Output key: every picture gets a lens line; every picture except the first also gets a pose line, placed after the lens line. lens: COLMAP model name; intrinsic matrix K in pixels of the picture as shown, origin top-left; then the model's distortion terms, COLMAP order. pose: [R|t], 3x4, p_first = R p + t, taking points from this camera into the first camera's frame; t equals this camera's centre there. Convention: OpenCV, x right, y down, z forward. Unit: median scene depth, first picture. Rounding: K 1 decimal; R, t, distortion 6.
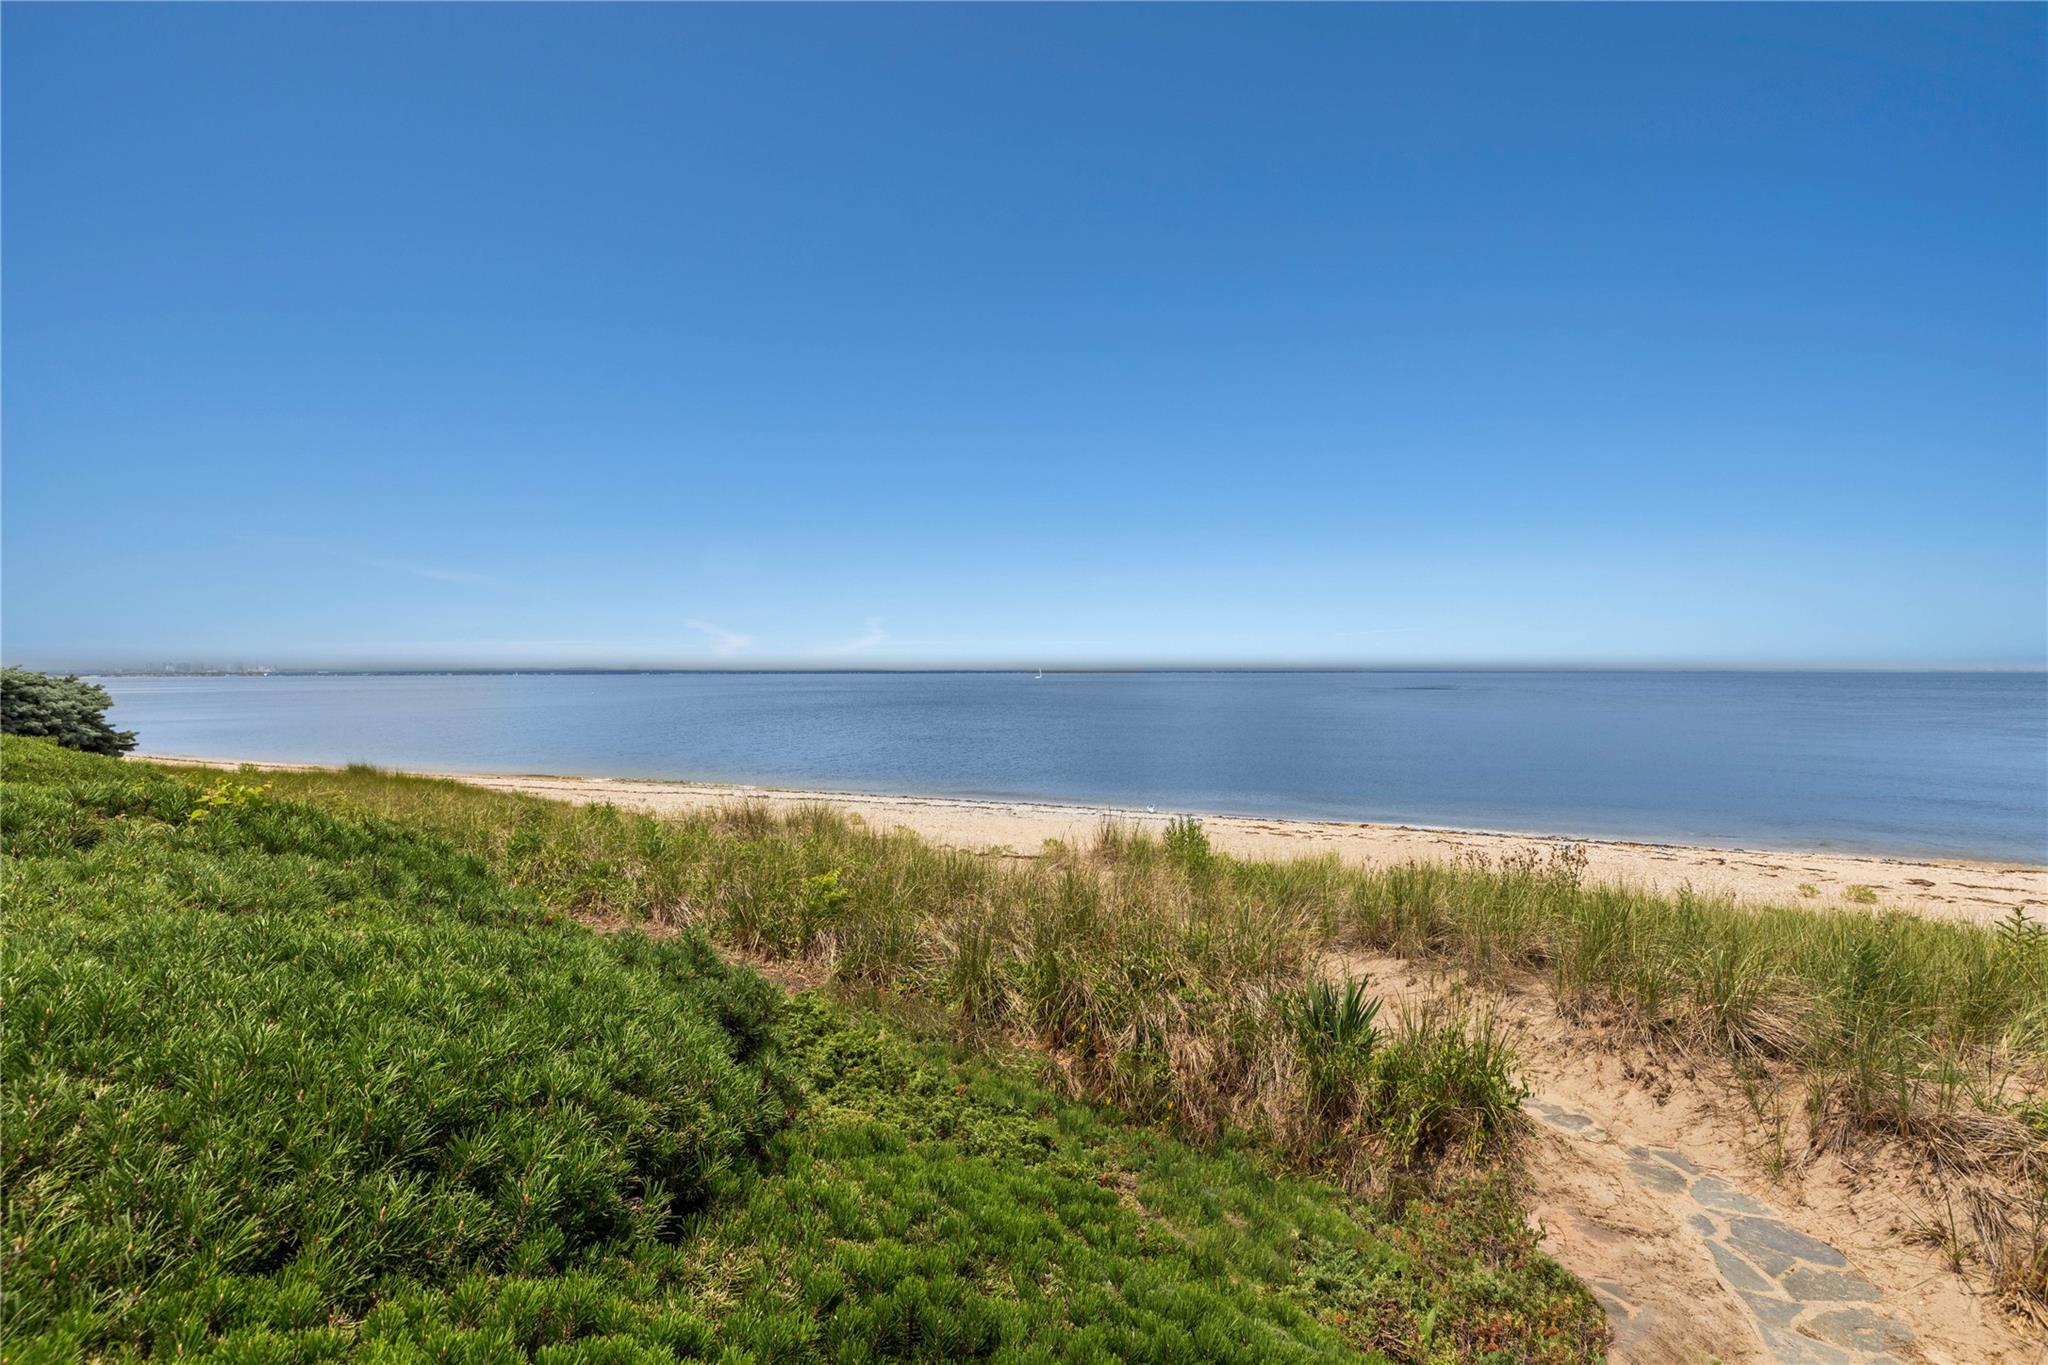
lens RADIAL K [[1017.4, 0, 1018.0], [0, 1017.4, 685.5], [0, 0, 1]] dist [-0.005540, 0.000574]
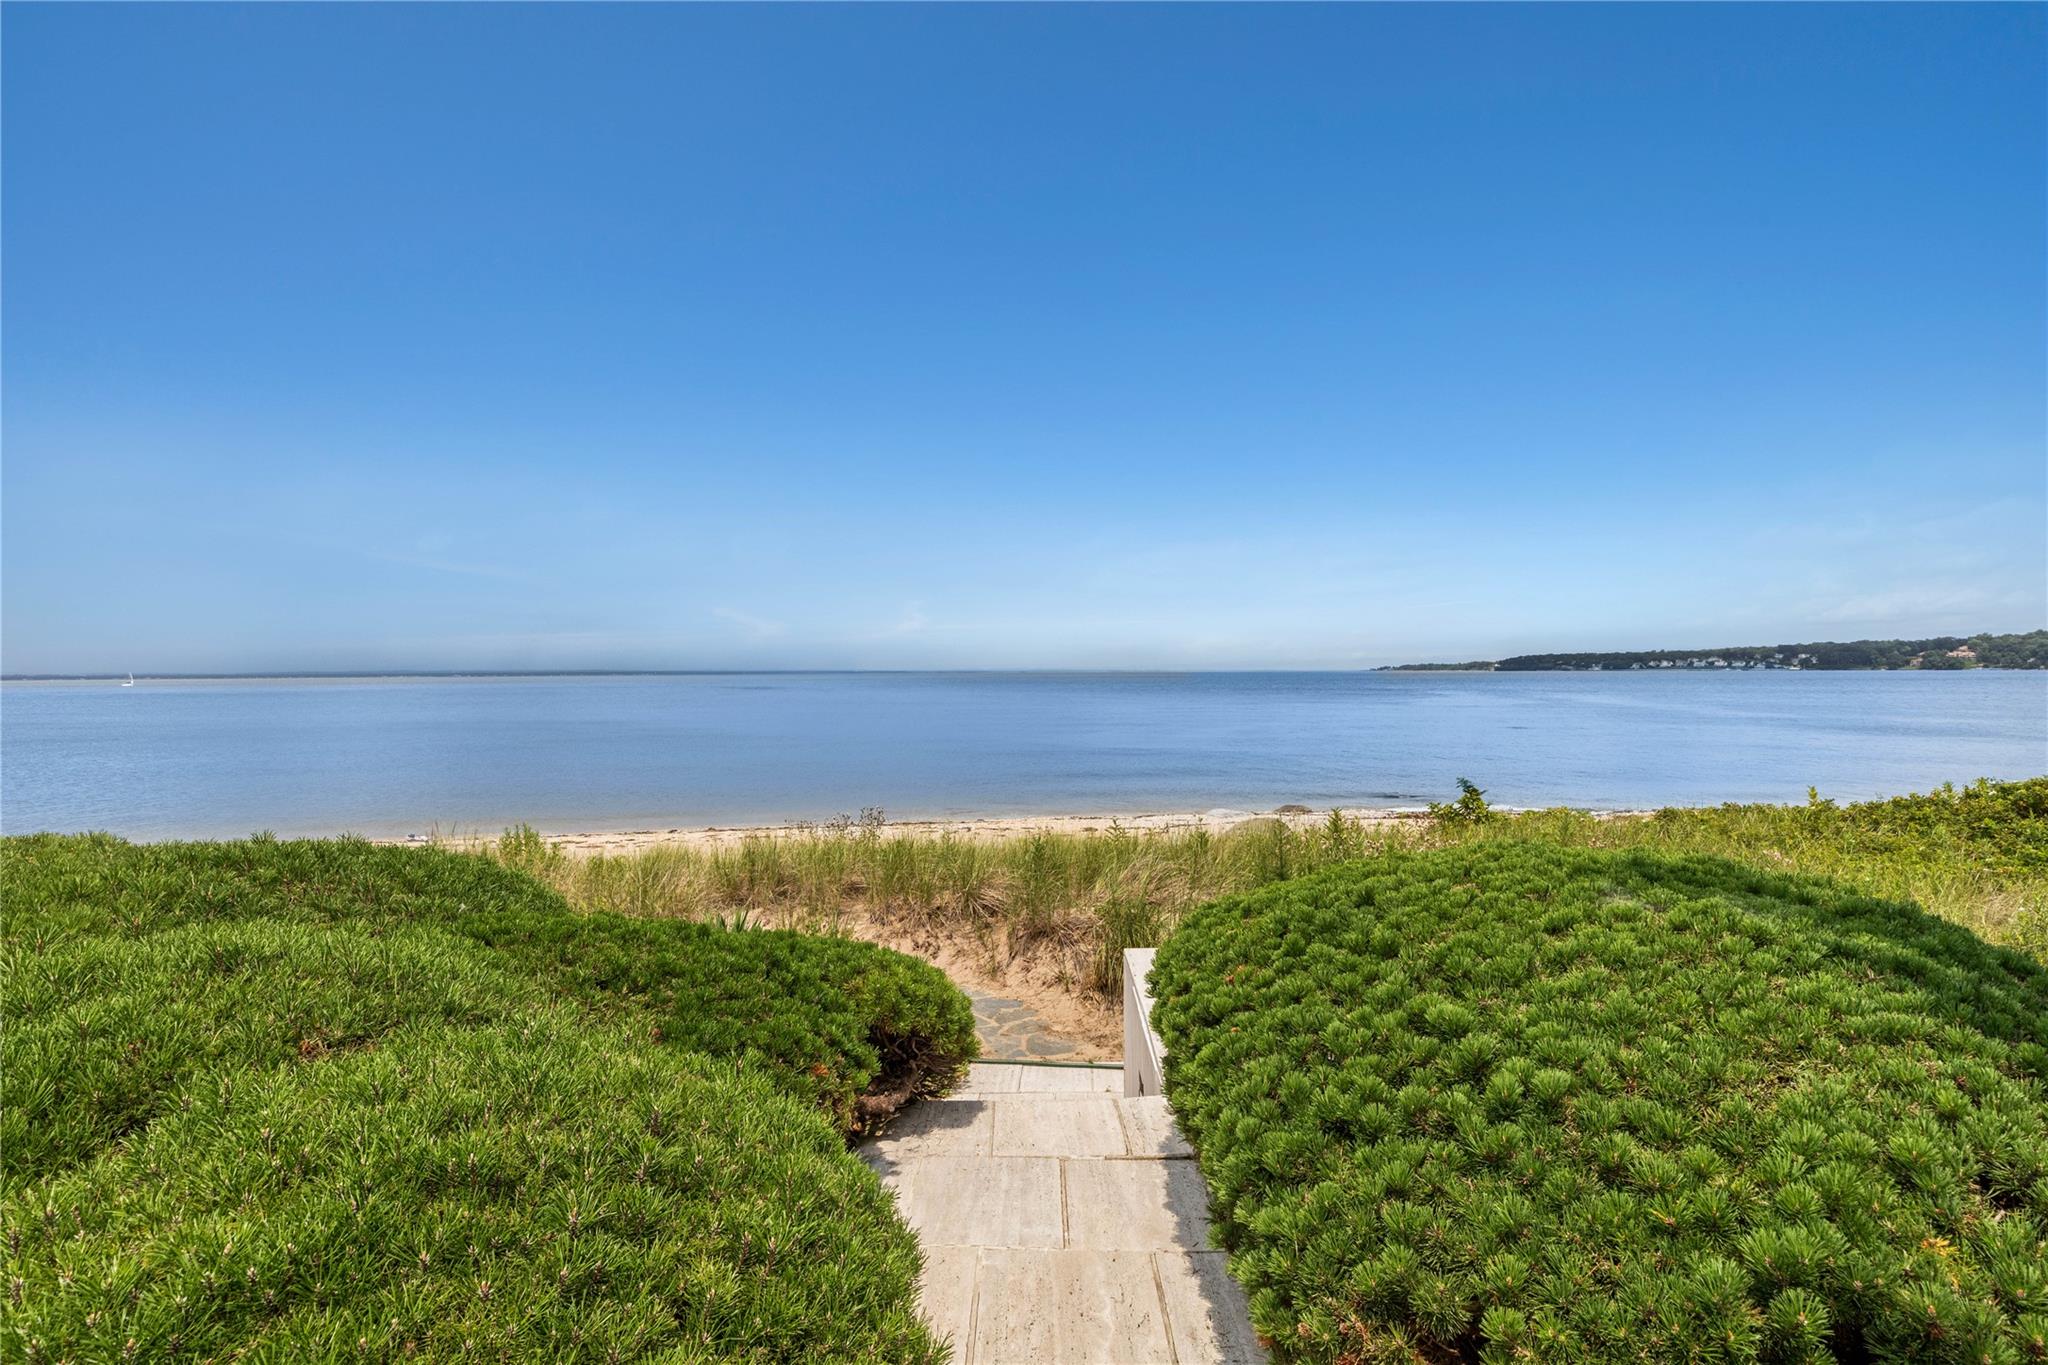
lens RADIAL K [[1126.3, 0, 1022.6], [0, 1126.3, 680.1], [0, 0, 1]] dist [-0.000504, -0.000098]
pose [[0.793743, -0.007565, 0.608207, -0.314340], [0.012758, 0.999910, -0.004213, -0.004607], [-0.608120, 0.011103, 0.793768, -0.469985]]
